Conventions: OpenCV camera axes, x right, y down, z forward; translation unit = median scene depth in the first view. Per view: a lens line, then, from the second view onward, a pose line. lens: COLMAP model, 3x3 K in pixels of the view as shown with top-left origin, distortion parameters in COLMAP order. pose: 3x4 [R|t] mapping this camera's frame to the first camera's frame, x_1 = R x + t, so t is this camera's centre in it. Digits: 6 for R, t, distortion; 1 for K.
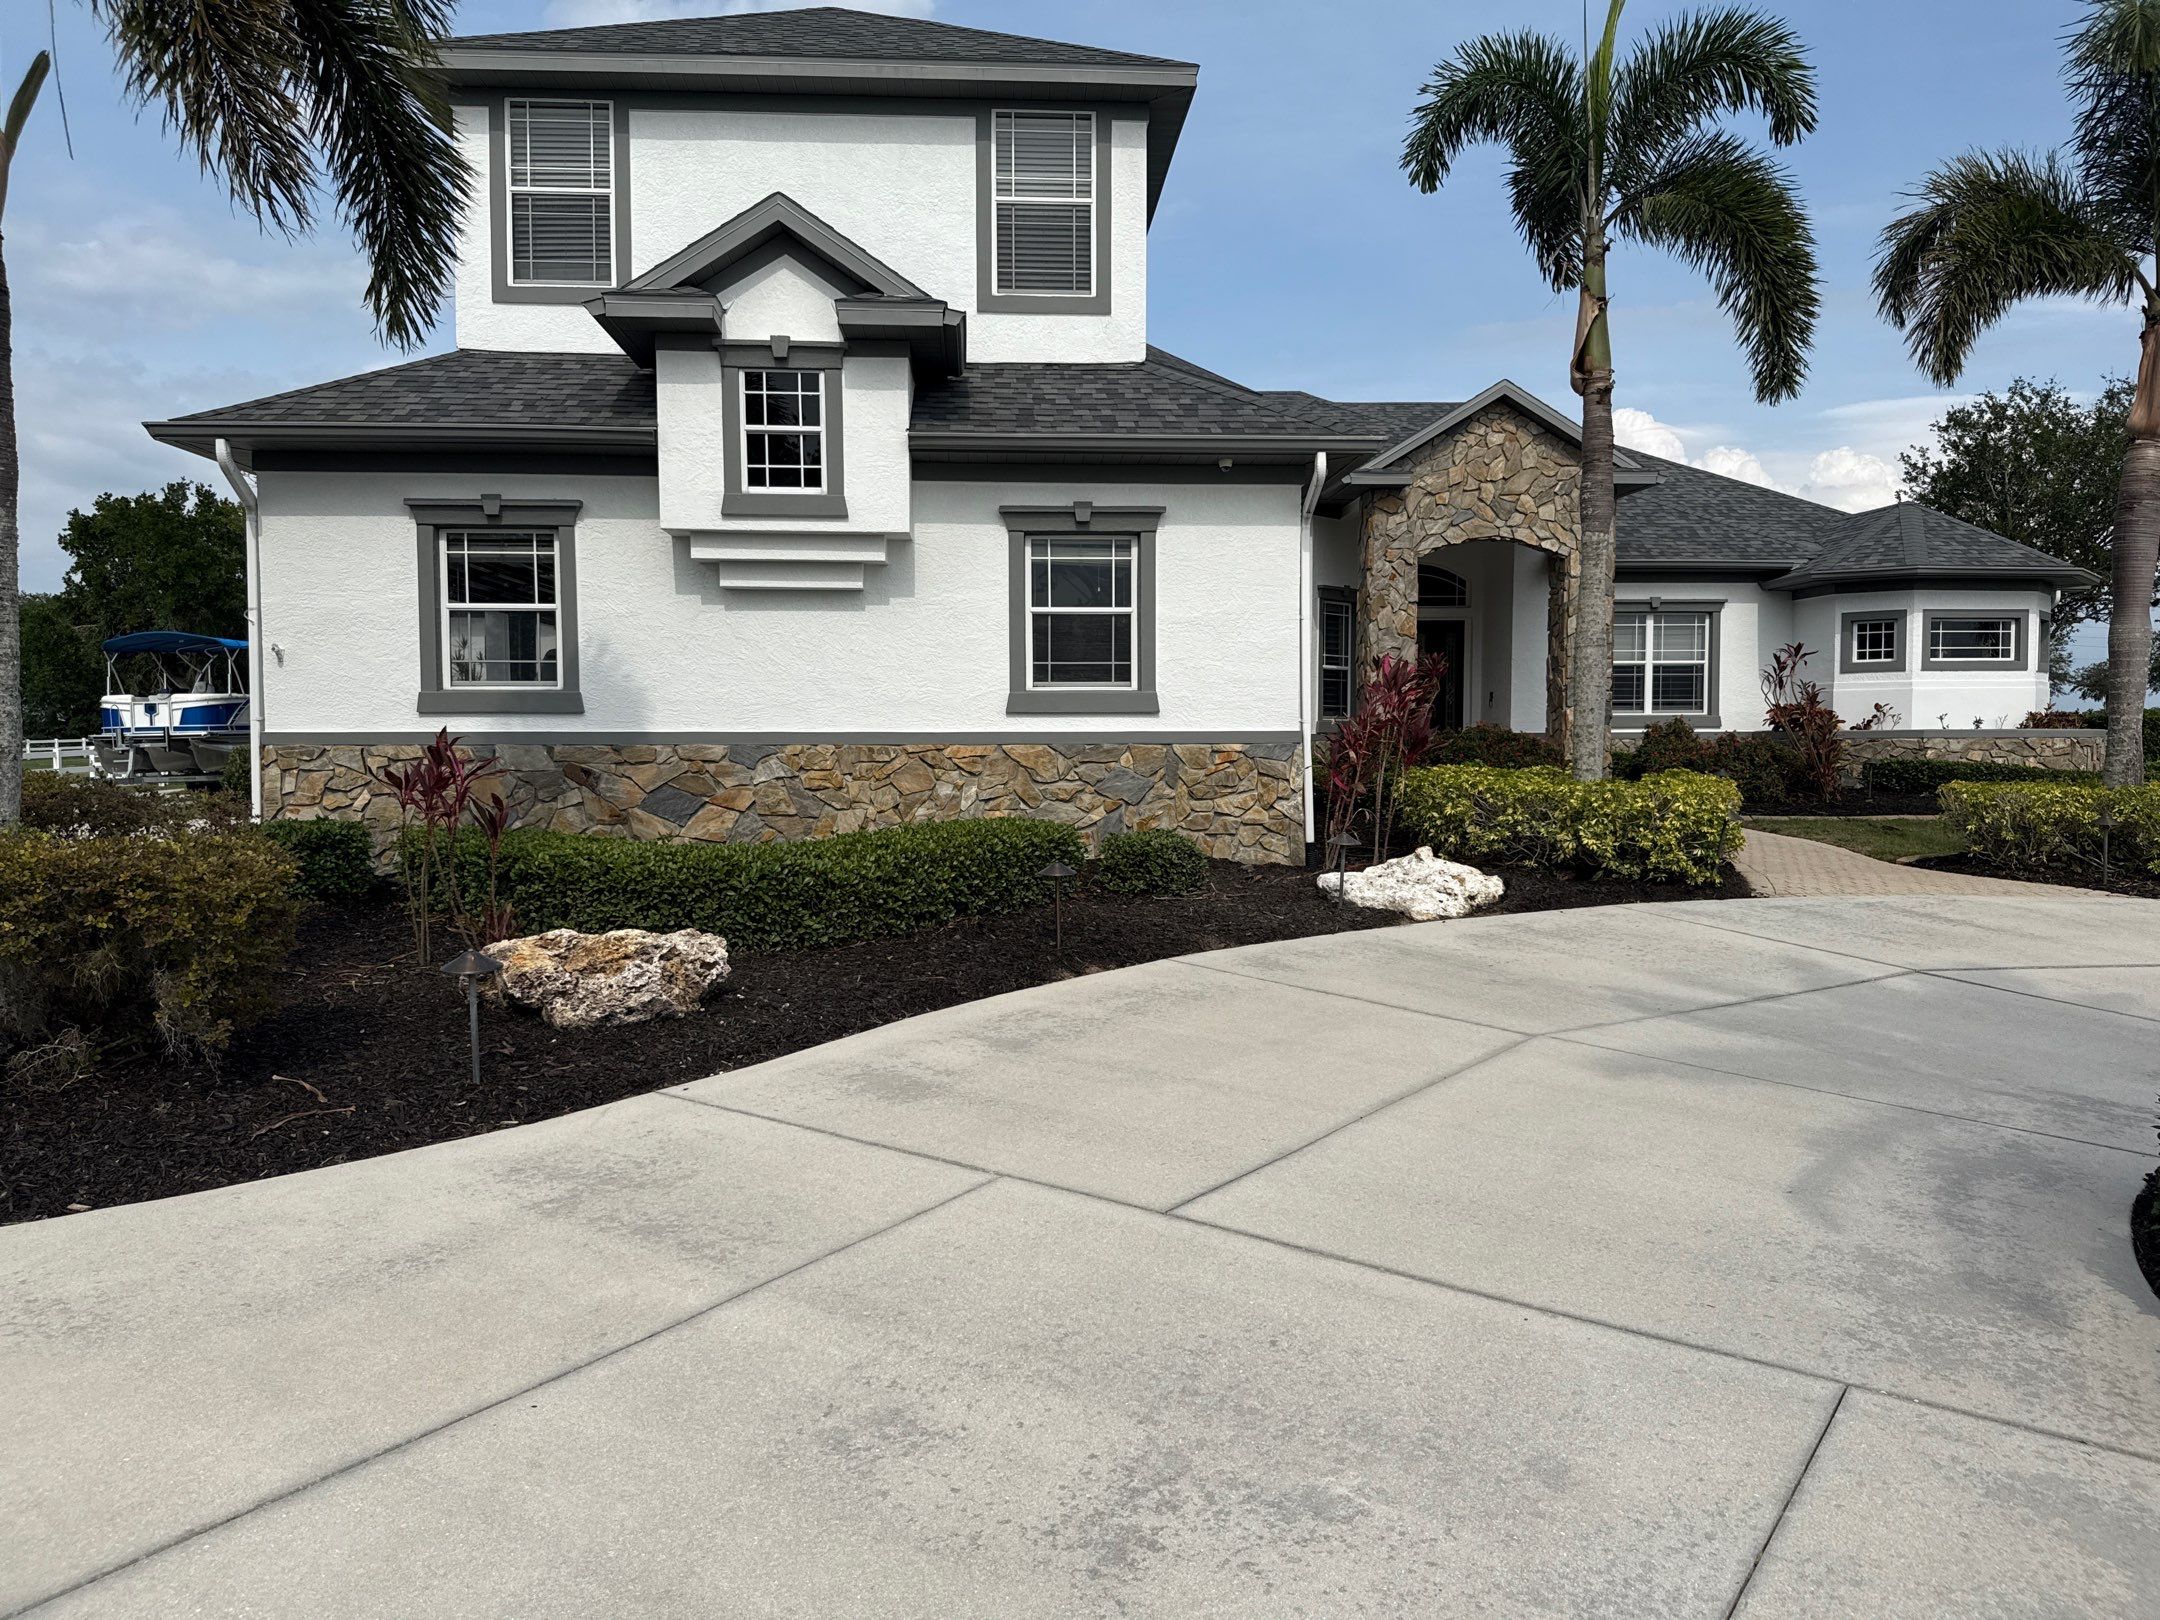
lens RADIAL K [[1513.9, 0, 1082.0], [0, 1513.9, 813.4], [0, 0, 1]] dist [0.072485, -0.104323]
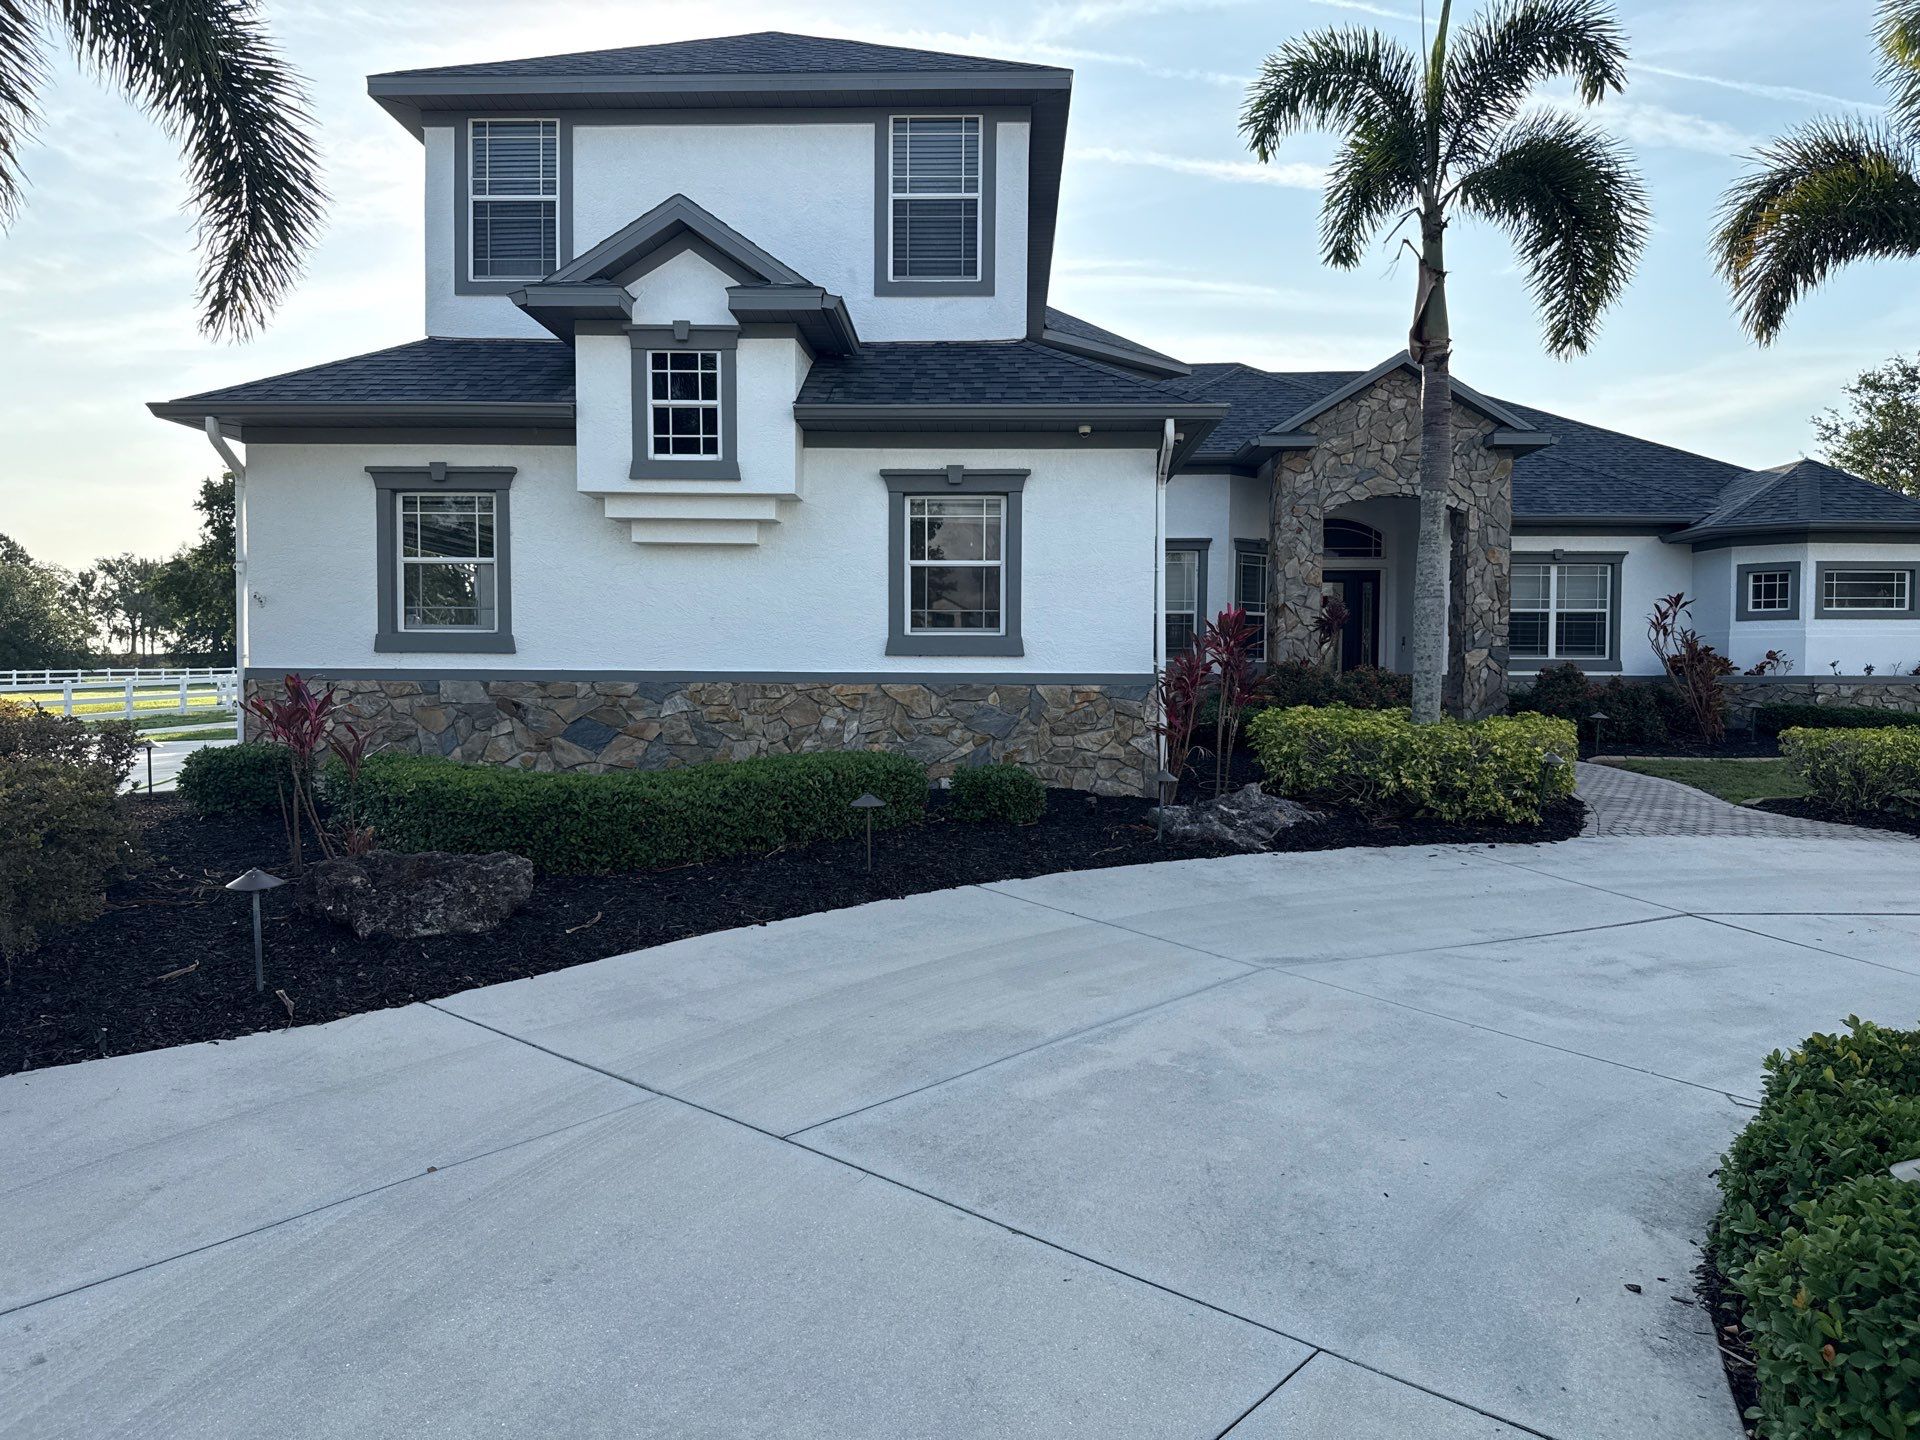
lens RADIAL K [[1343.5, 0, 964.8], [0, 1343.5, 719.4], [0, 0, 1]] dist [0.073284, -0.103459]
pose [[0.995247, 0.011726, -0.096675, 0.102707], [-0.013165, 0.999812, -0.014263, -0.006299], [0.096490, 0.015468, 0.995214, 0.026365]]
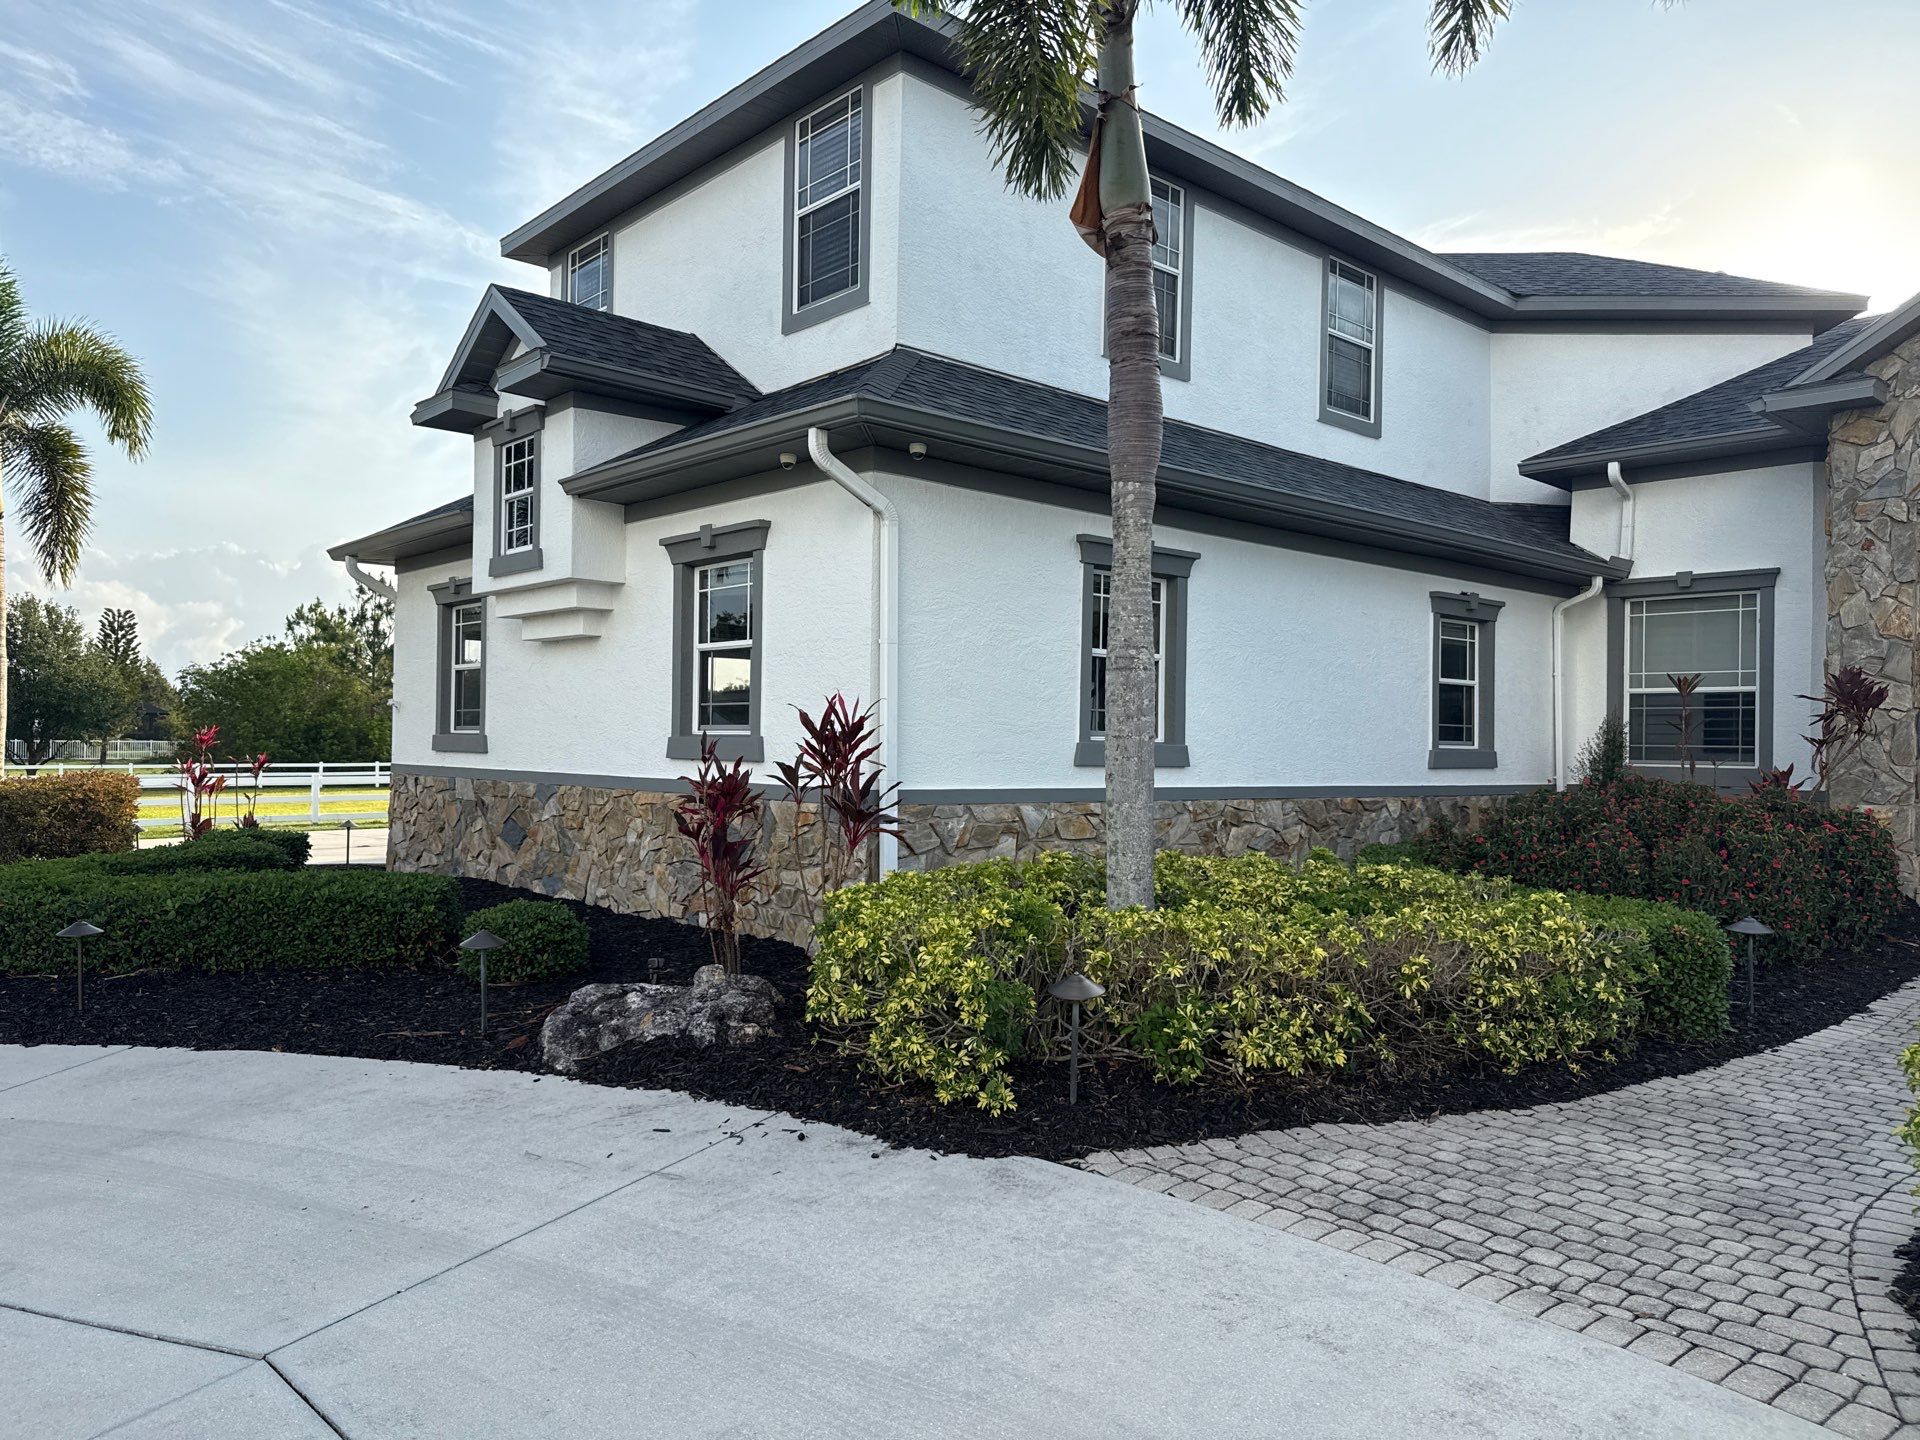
lens RADIAL K [[1340.5, 0, 940.4], [0, 1340.5, 721.6], [0, 0, 1]] dist [0.072480, -0.089850]
pose [[0.610872, -0.000746, -0.791729, 0.699279], [-0.060116, 0.997069, -0.047323, -0.059632], [0.789444, 0.076504, 0.609037, 0.622539]]
